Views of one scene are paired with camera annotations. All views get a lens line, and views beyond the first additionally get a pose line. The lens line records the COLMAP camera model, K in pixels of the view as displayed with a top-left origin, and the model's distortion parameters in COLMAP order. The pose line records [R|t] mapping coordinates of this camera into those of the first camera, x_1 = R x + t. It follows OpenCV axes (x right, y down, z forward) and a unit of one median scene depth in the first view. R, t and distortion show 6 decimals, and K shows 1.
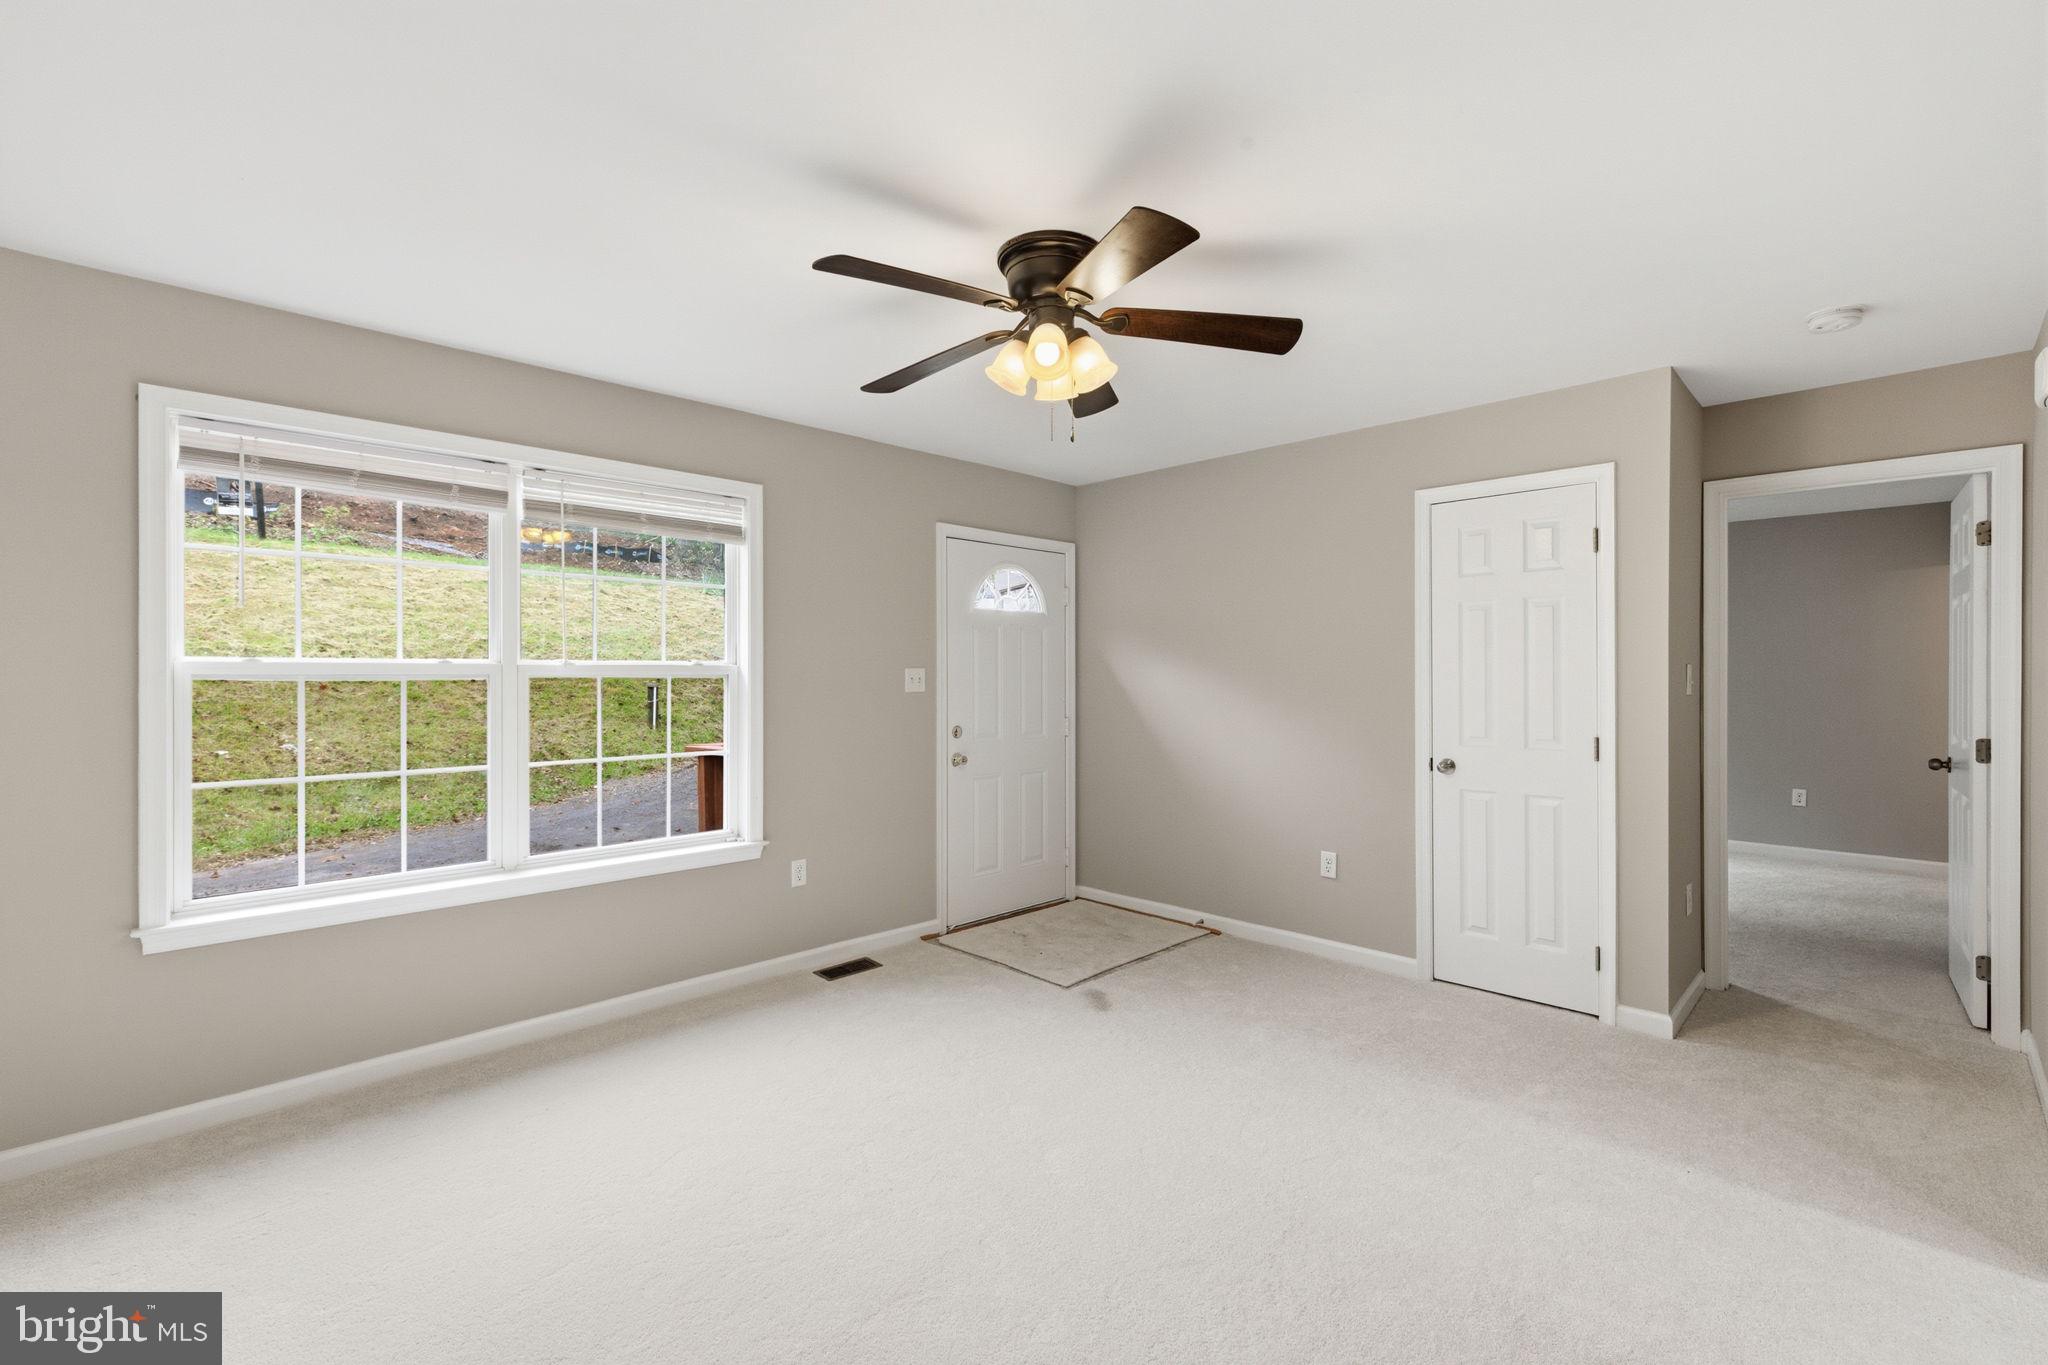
lens RADIAL K [[908.6, 0, 1008.9], [0, 908.6, 685.0], [0, 0, 1]] dist [0.002167, 0.000336]
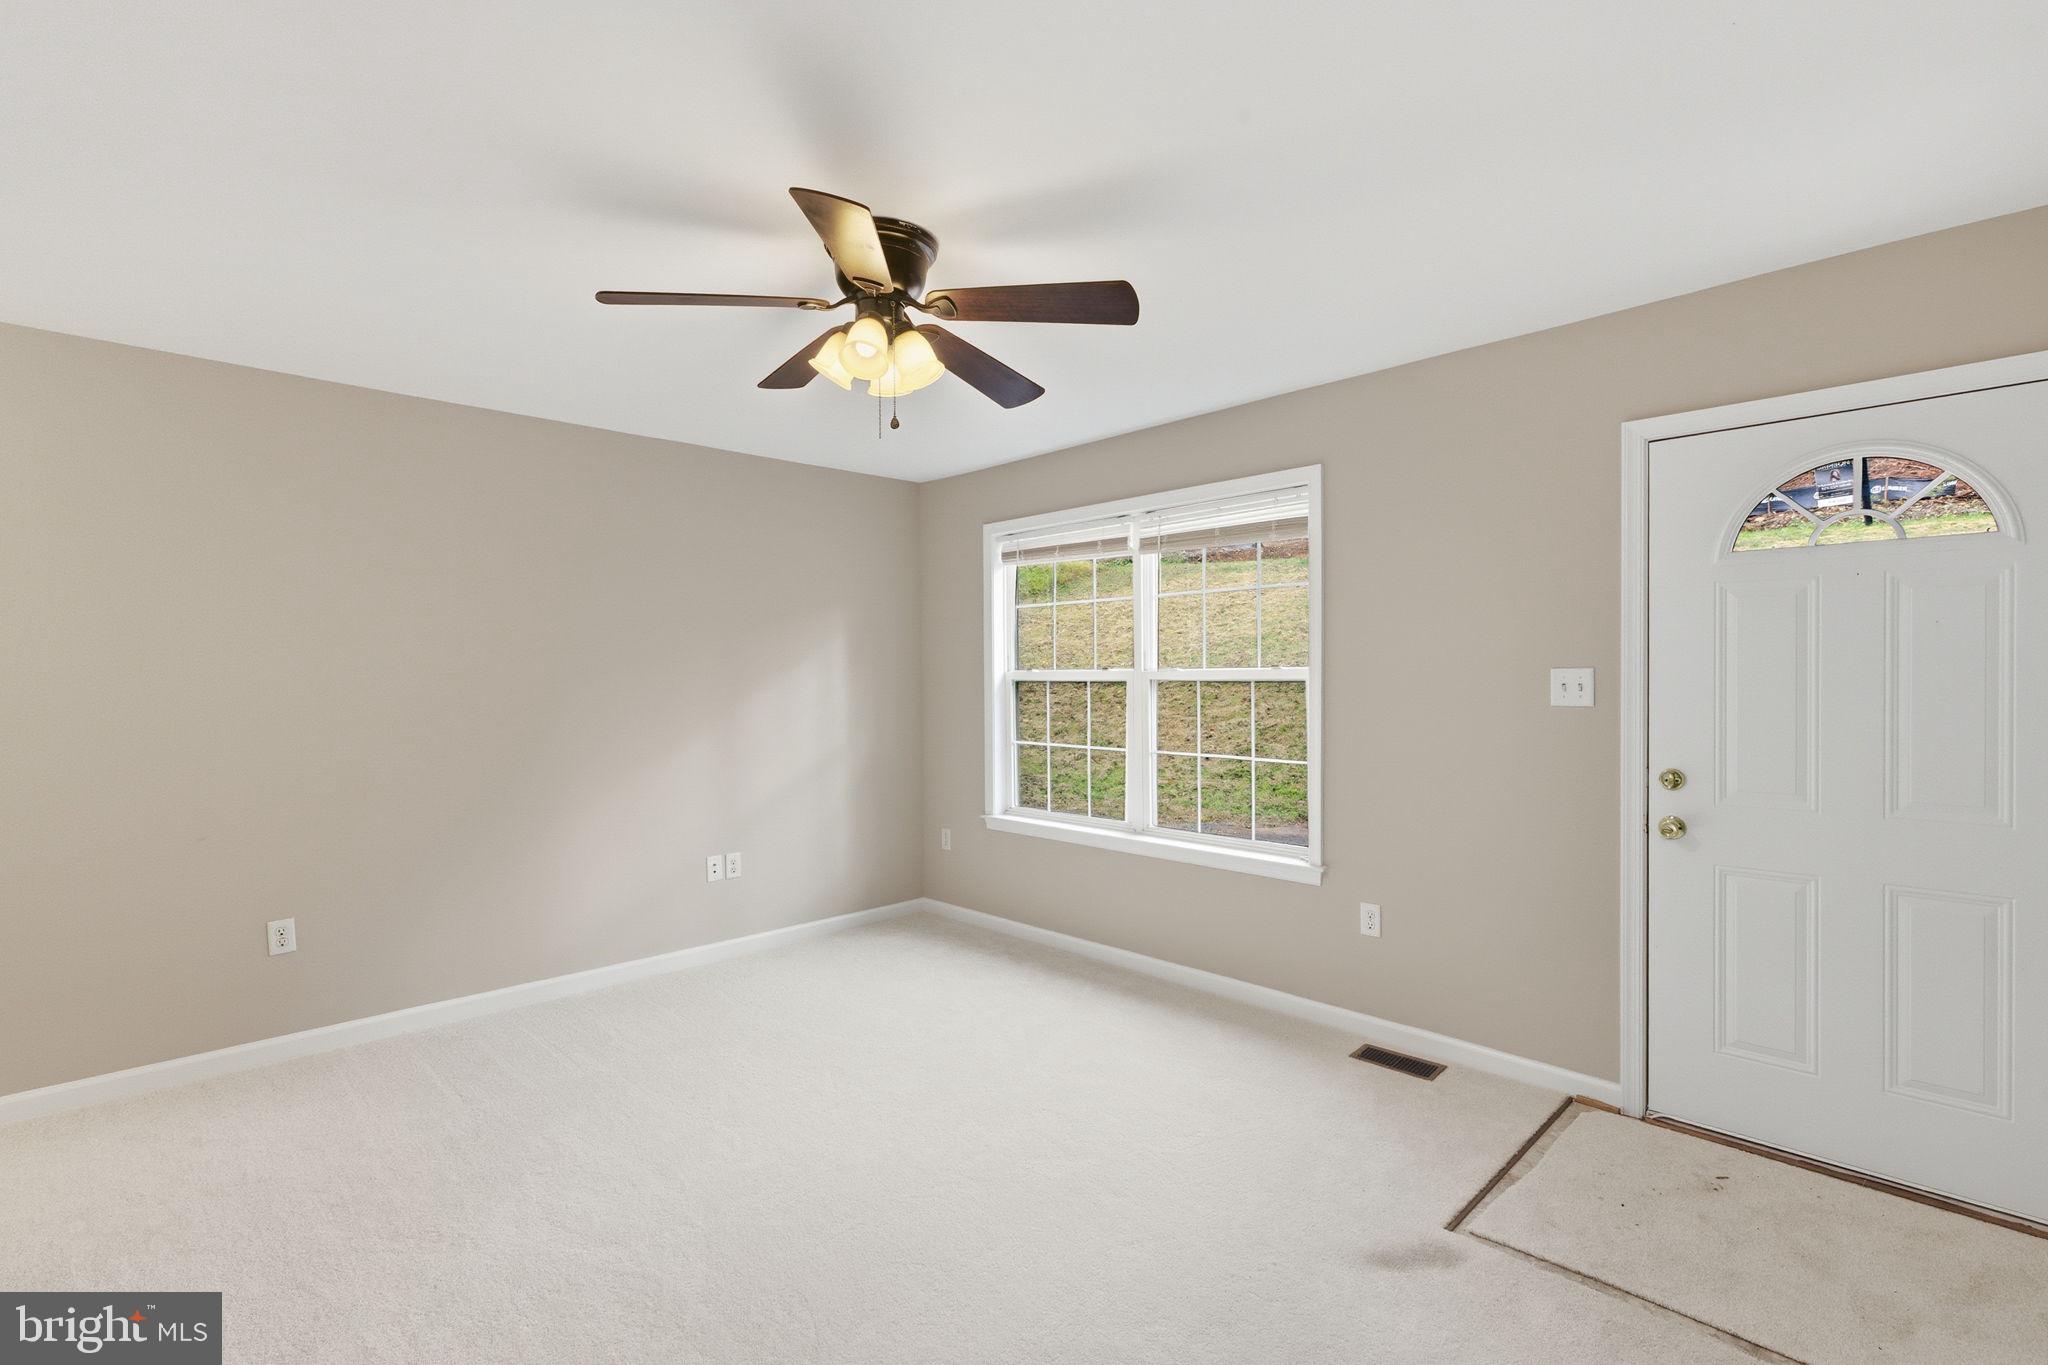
lens RADIAL K [[908.6, 0, 1008.9], [0, 908.6, 685.0], [0, 0, 1]] dist [0.002167, 0.000336]
pose [[-0.003997, 0.009884, -0.999943, 0.616022], [-0.005658, 0.999935, 0.009906, -0.012600], [0.999976, 0.005697, -0.003941, 0.701586]]
